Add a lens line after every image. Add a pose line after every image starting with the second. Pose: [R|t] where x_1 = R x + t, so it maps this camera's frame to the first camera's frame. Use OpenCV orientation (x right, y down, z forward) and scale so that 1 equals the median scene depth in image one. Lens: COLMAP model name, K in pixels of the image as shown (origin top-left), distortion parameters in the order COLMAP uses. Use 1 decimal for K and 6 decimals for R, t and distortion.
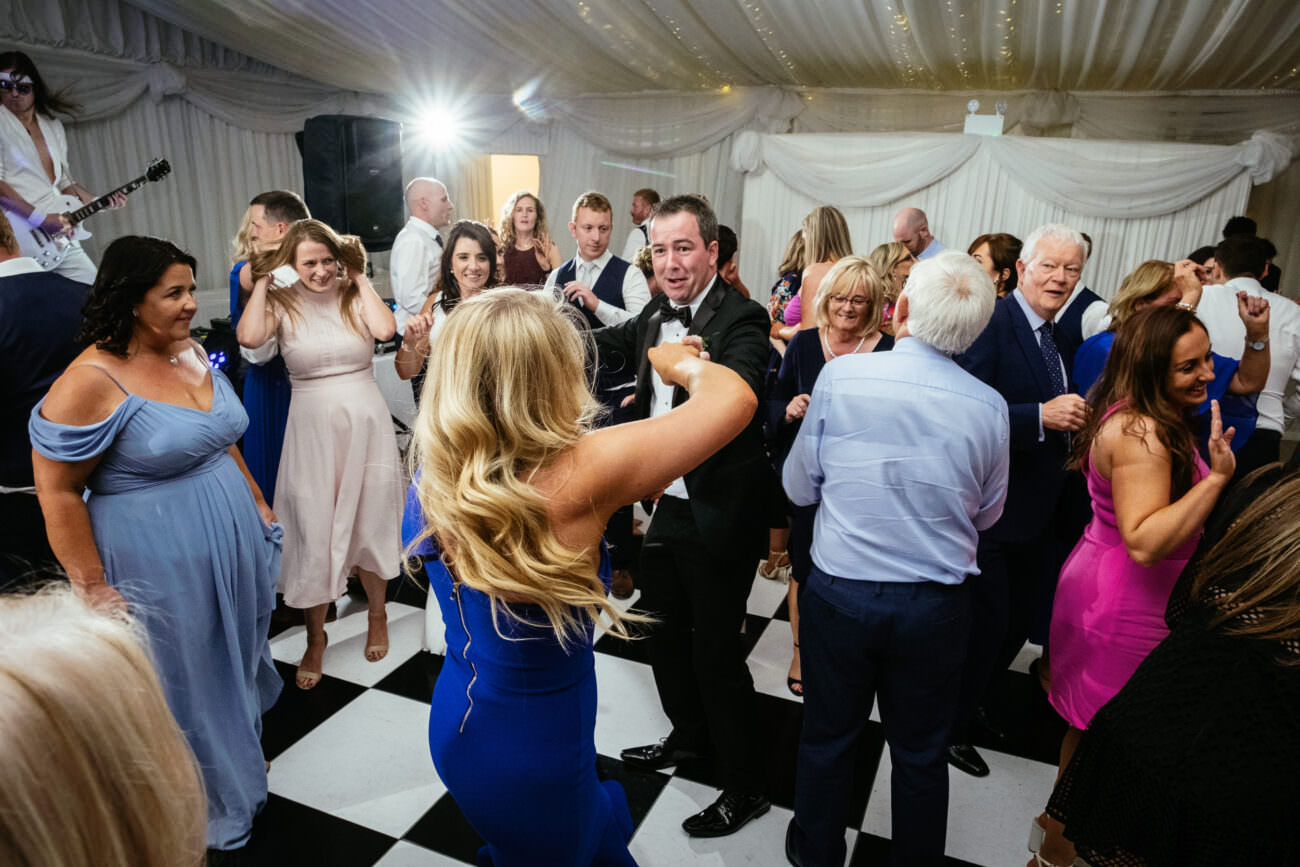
lens RADIAL K [[870.8, 0, 644.3], [0, 870.8, 440.8], [0, 0, 1]] dist [-0.031898, 0.003512]
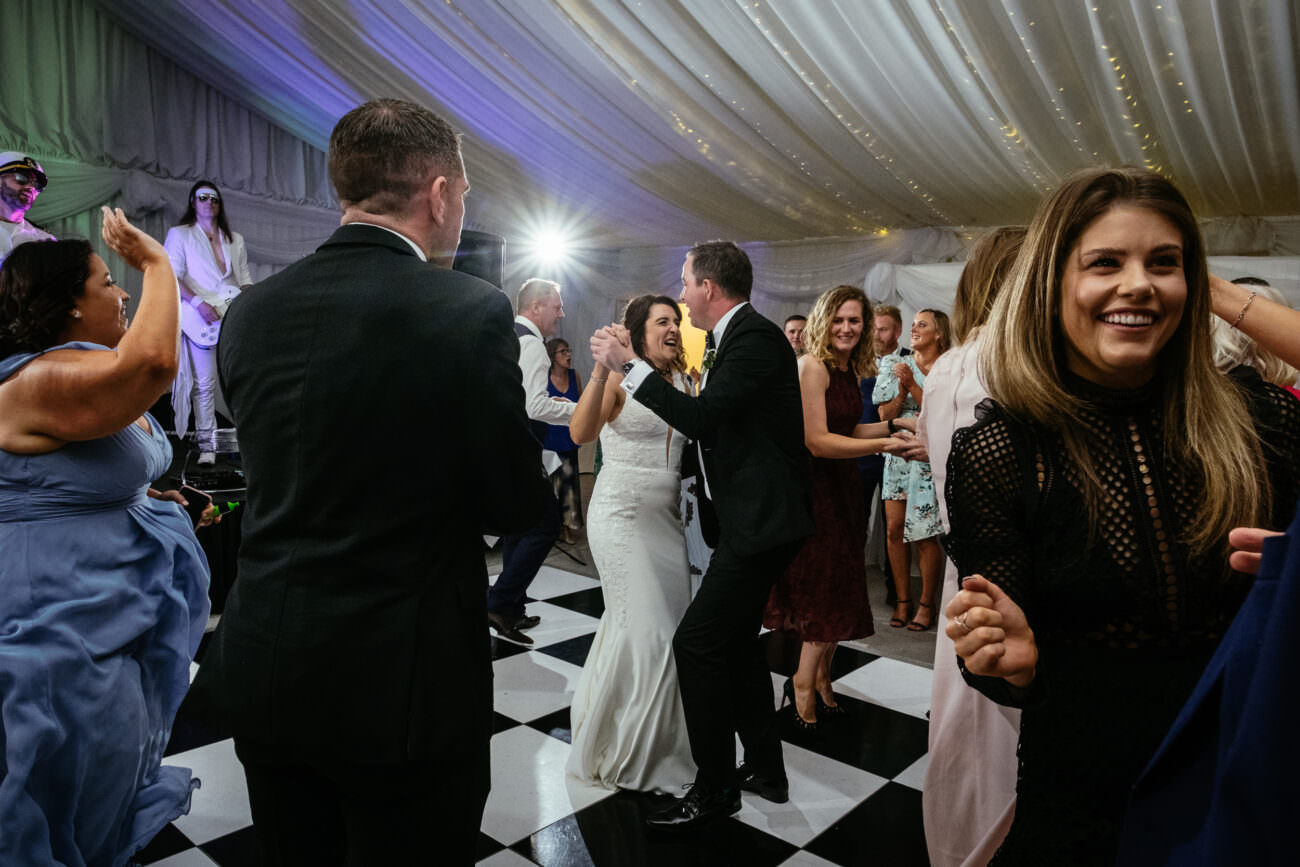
lens RADIAL K [[870.8, 0, 645.8], [0, 870.8, 446.0], [0, 0, 1]] dist [-0.031898, 0.003512]
pose [[0.955215, 0.044200, -0.292595, 0.157762], [-0.102507, 0.976985, -0.187062, 0.055652], [0.277592, 0.208677, 0.937761, 0.046989]]
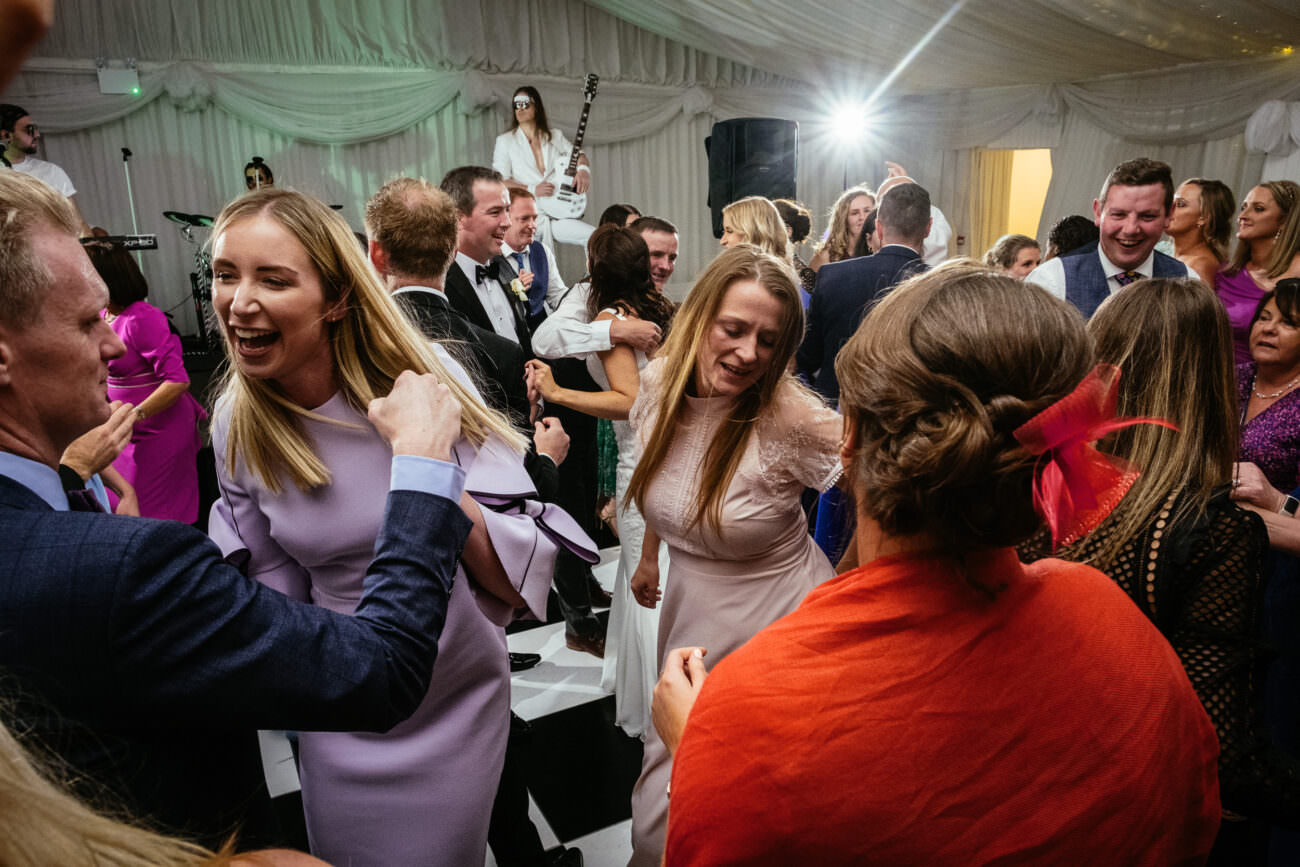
lens RADIAL K [[870.8, 0, 646.2], [0, 870.8, 440.1], [0, 0, 1]] dist [-0.031898, 0.003512]
pose [[0.777196, 0.139303, -0.613646, 0.192608], [-0.146884, 0.988410, 0.038346, 0.002935], [0.611876, 0.060332, 0.788650, 0.054674]]
